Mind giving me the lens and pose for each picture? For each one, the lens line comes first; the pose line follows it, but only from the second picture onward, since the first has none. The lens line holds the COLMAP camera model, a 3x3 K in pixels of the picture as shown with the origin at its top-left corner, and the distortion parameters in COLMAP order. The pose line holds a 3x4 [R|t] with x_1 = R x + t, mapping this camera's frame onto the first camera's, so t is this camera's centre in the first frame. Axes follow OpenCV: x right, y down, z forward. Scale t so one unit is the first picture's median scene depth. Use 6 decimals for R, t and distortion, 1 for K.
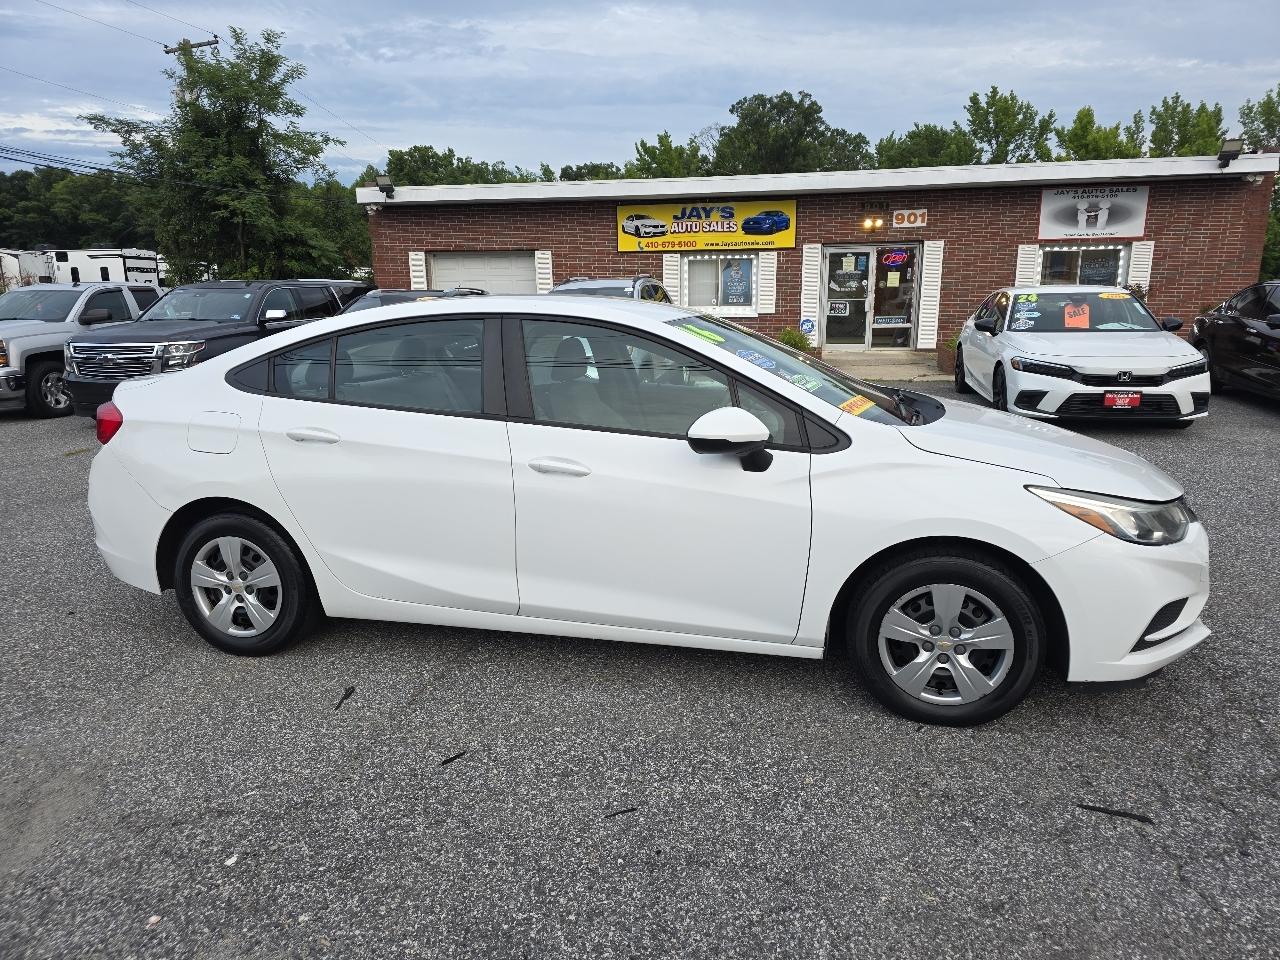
lens RADIAL K [[867.3, 0, 648.9], [0, 867.3, 483.0], [0, 0, 1]] dist [0.060183, -0.051176]
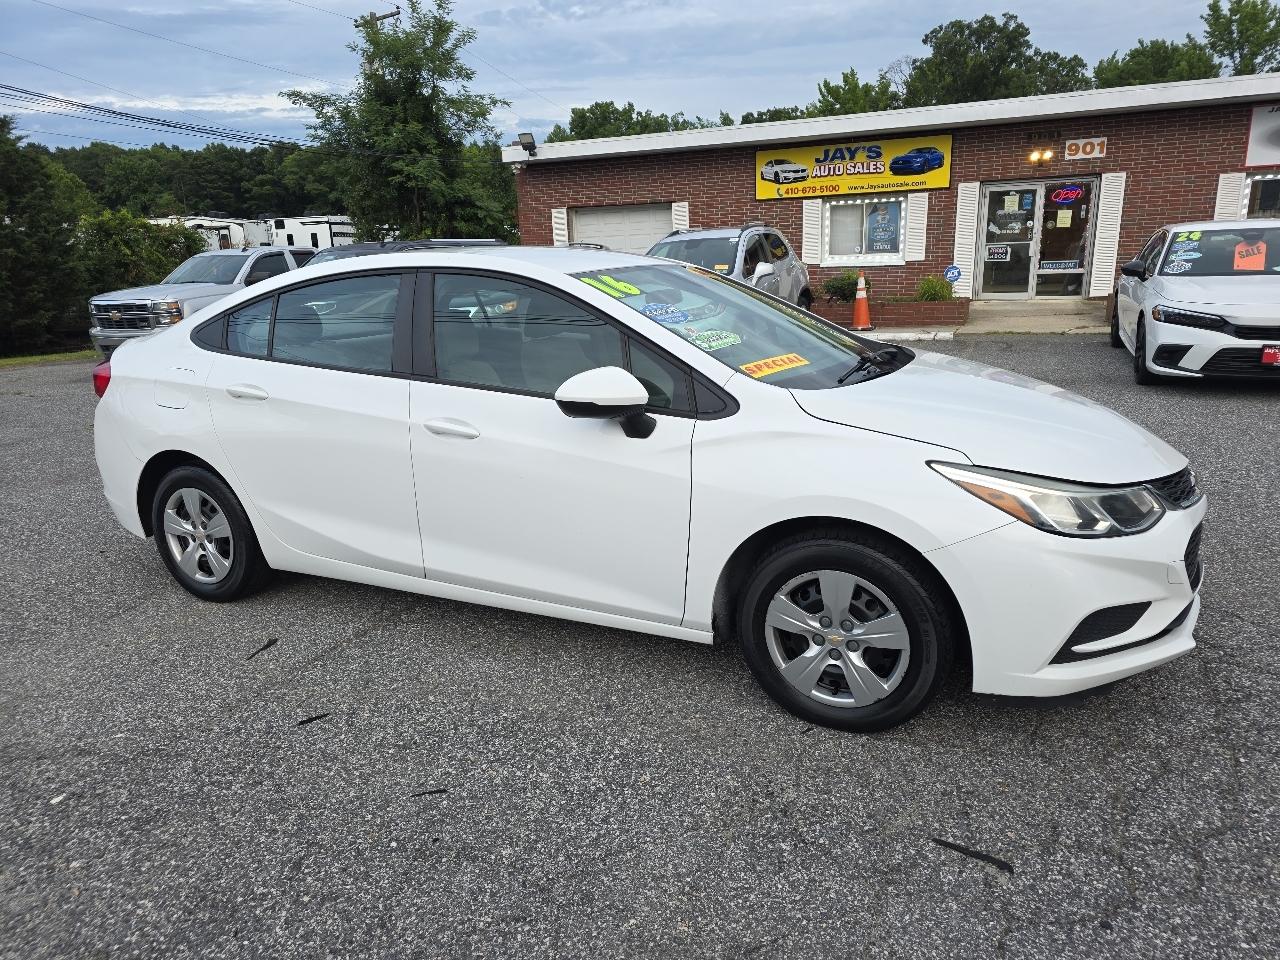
lens RADIAL K [[867.0, 0, 640.0], [0, 867.0, 480.0], [0, 0, 1]] dist [0.051687, -0.038478]
pose [[0.976620, 0.031314, -0.212680, 0.057202], [-0.020995, 0.998498, 0.050603, -0.002687], [0.213945, -0.044955, 0.975811, 0.019129]]
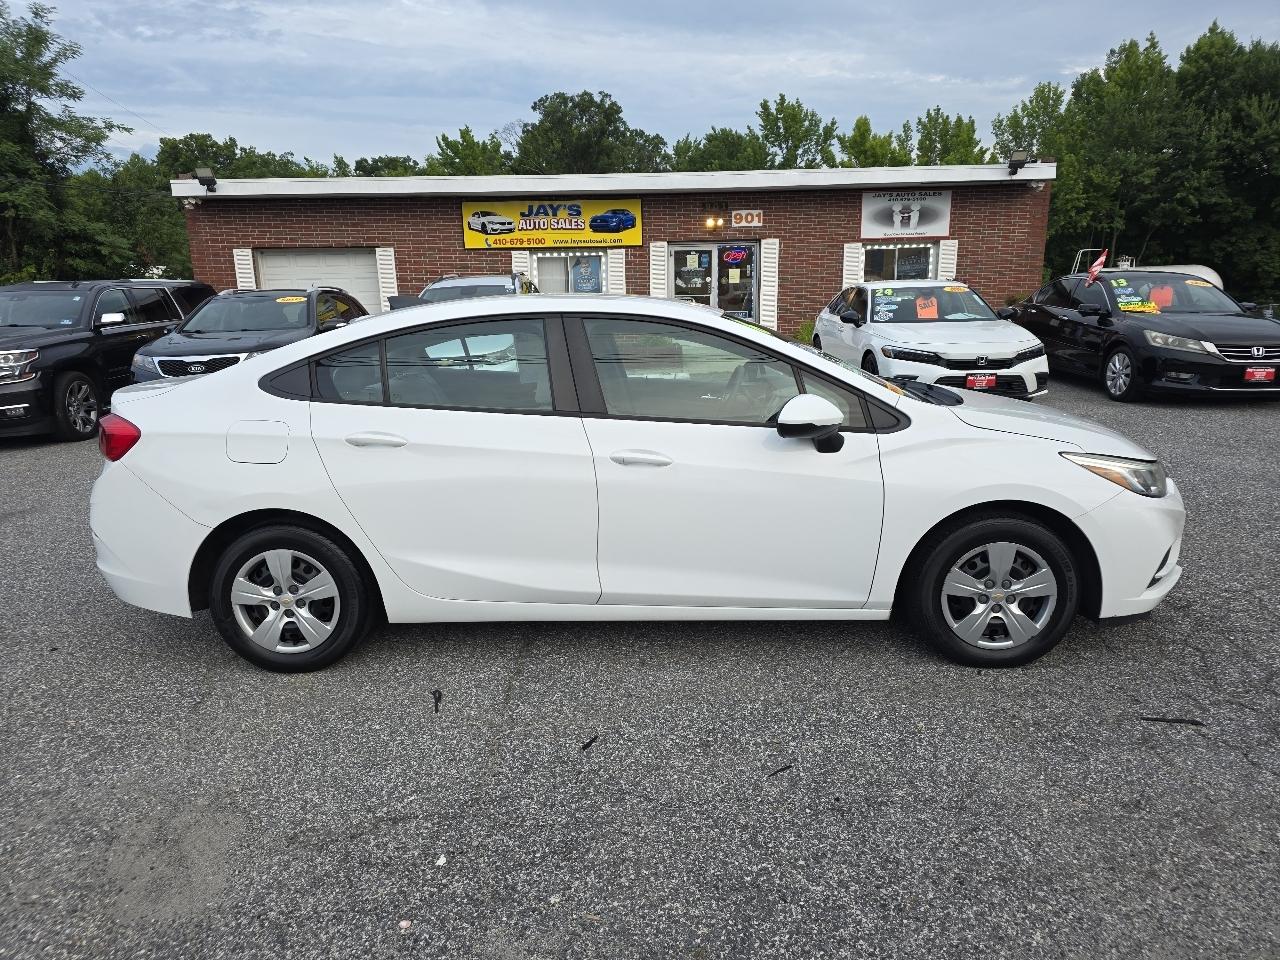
lens RADIAL K [[866.5, 0, 640.0], [0, 866.5, 480.0], [0, 0, 1]] dist [0.058744, -0.050581]
pose [[0.977780, -0.055355, 0.202195, -0.059103], [0.055288, 0.998452, 0.005984, 0.000262], [-0.202214, 0.005328, 0.979327, -0.003517]]
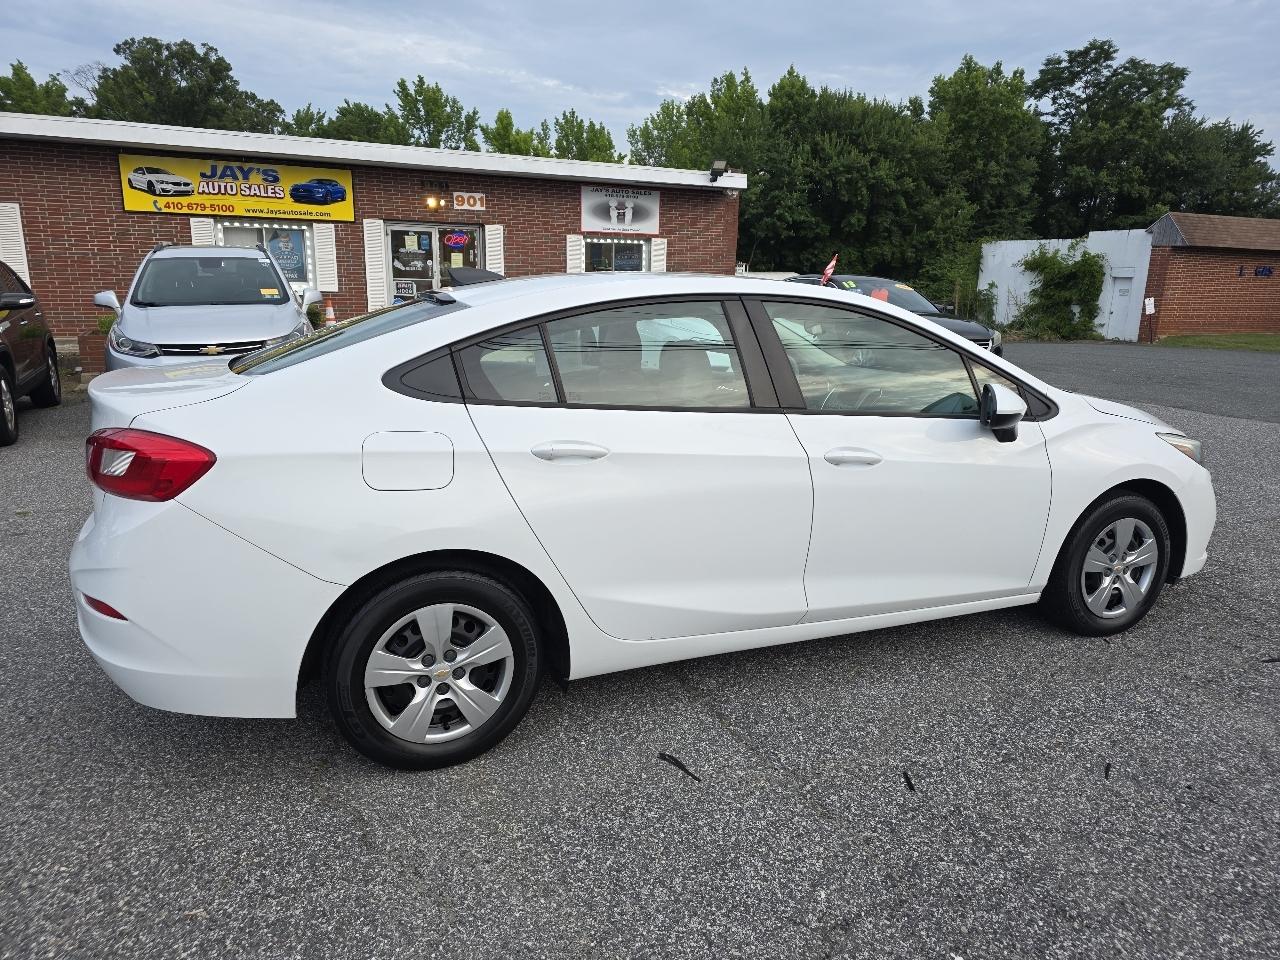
lens RADIAL K [[863.0, 0, 661.4], [0, 863.0, 471.6], [0, 0, 1]] dist [0.055177, -0.050681]
pose [[0.797296, -0.107798, 0.593885, -0.155325], [0.102189, 0.993826, 0.043203, -0.012137], [-0.594875, 0.026243, 0.803389, 0.068509]]
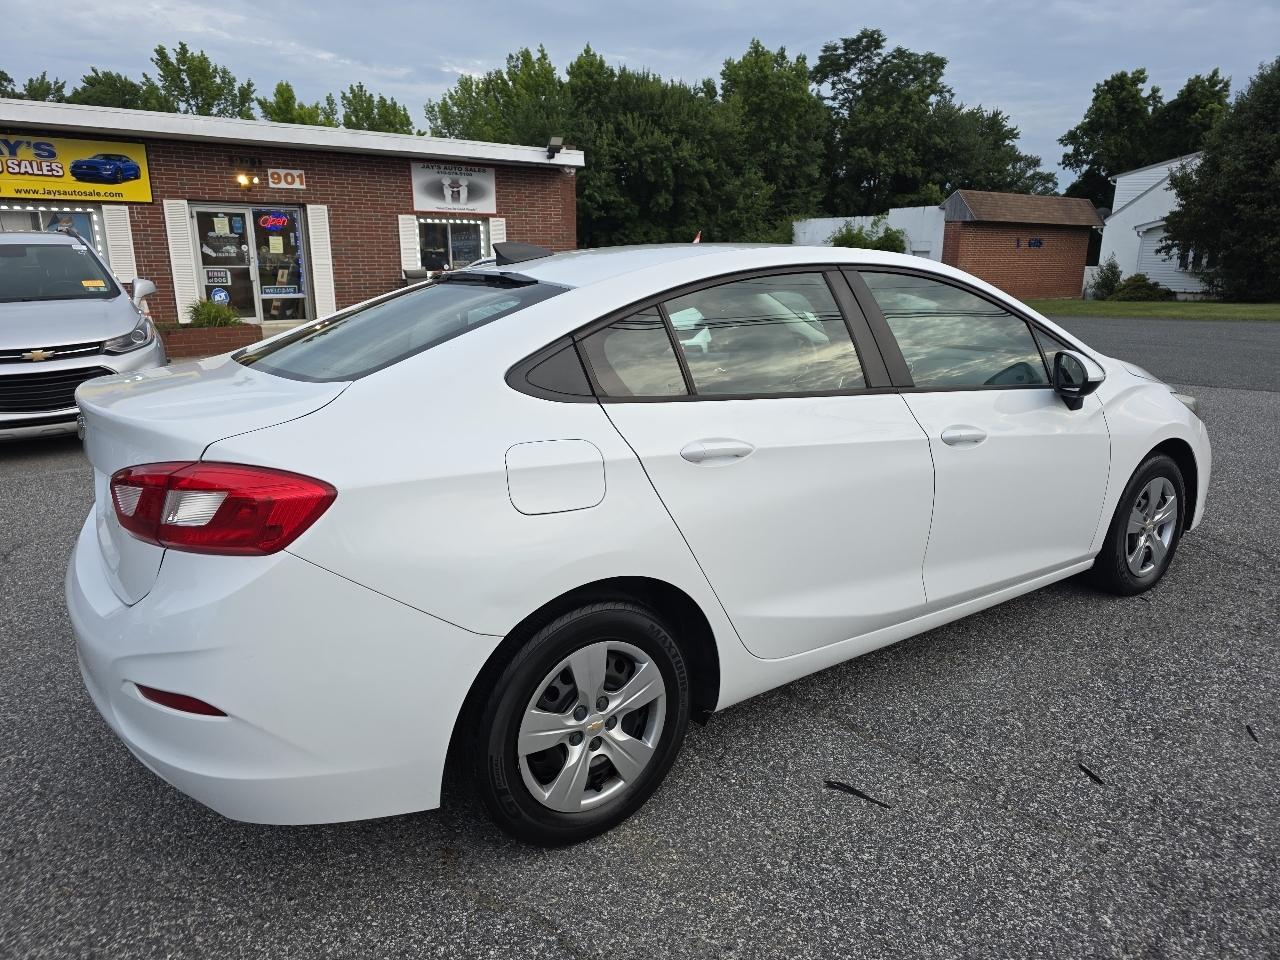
lens RADIAL K [[861.9, 0, 656.8], [0, 861.9, 471.6], [0, 0, 1]] dist [0.046925, -0.040516]
pose [[0.648268, -0.173277, 0.741434, -0.180913], [0.159143, 0.983089, 0.090608, -0.020953], [-0.744596, 0.059255, 0.664880, 0.120785]]
